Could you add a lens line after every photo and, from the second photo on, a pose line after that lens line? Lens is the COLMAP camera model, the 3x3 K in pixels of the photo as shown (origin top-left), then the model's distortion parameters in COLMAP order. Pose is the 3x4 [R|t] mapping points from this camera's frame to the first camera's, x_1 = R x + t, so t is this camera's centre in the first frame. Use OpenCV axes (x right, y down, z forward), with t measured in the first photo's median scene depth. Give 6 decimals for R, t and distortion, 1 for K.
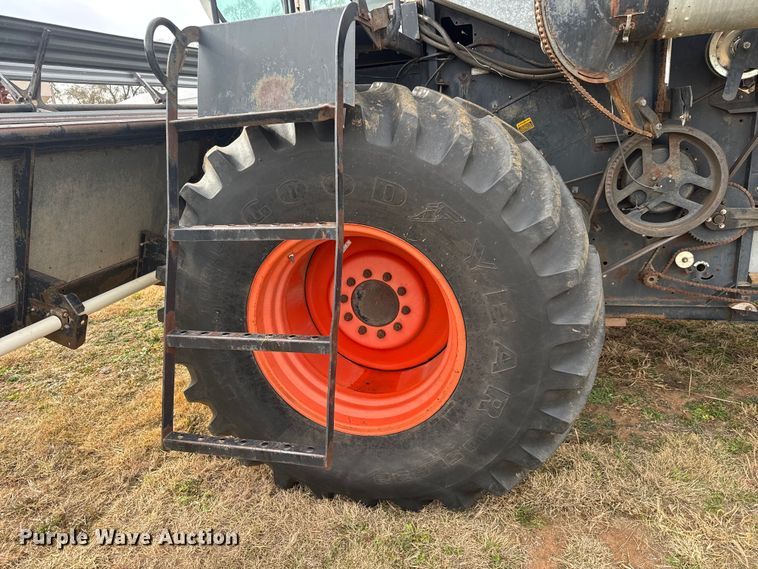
lens RADIAL K [[537.6, 0, 379.0], [0, 537.6, 284.5], [0, 0, 1]] dist [0.052571, -0.061819]
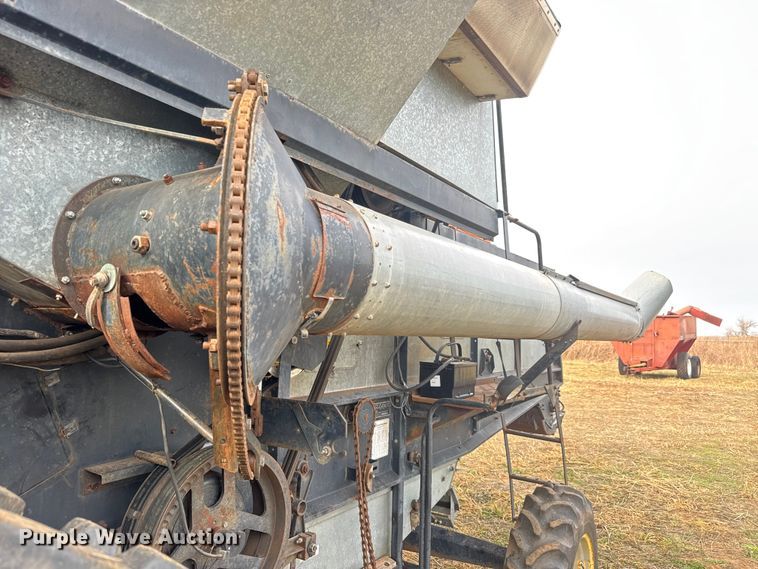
lens RADIAL K [[537.6, 0, 379.0], [0, 537.6, 284.5], [0, 0, 1]] dist [0.052571, -0.061819]
pose [[0.309425, 0.170787, 0.935461, -0.050785], [0.228335, 0.941614, -0.247438, -0.322297], [-0.923103, 0.290162, 0.252363, 0.727173]]
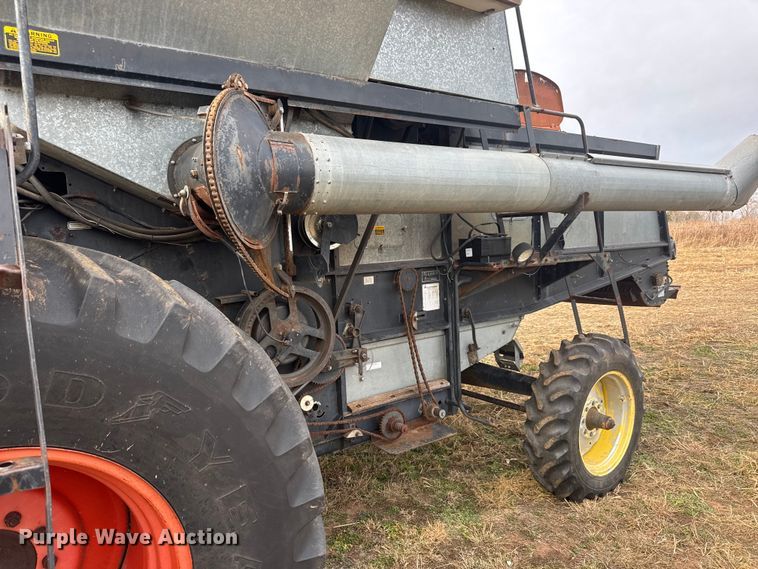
lens RADIAL K [[524.3, 0, 371.0], [0, 524.3, 288.4], [0, 0, 1]] dist [0.167911, -0.325431]
pose [[0.628537, -0.018309, 0.777564, -0.237760], [0.223513, 0.961805, -0.158028, -0.092472], [-0.744972, 0.273123, 0.608622, 0.250167]]
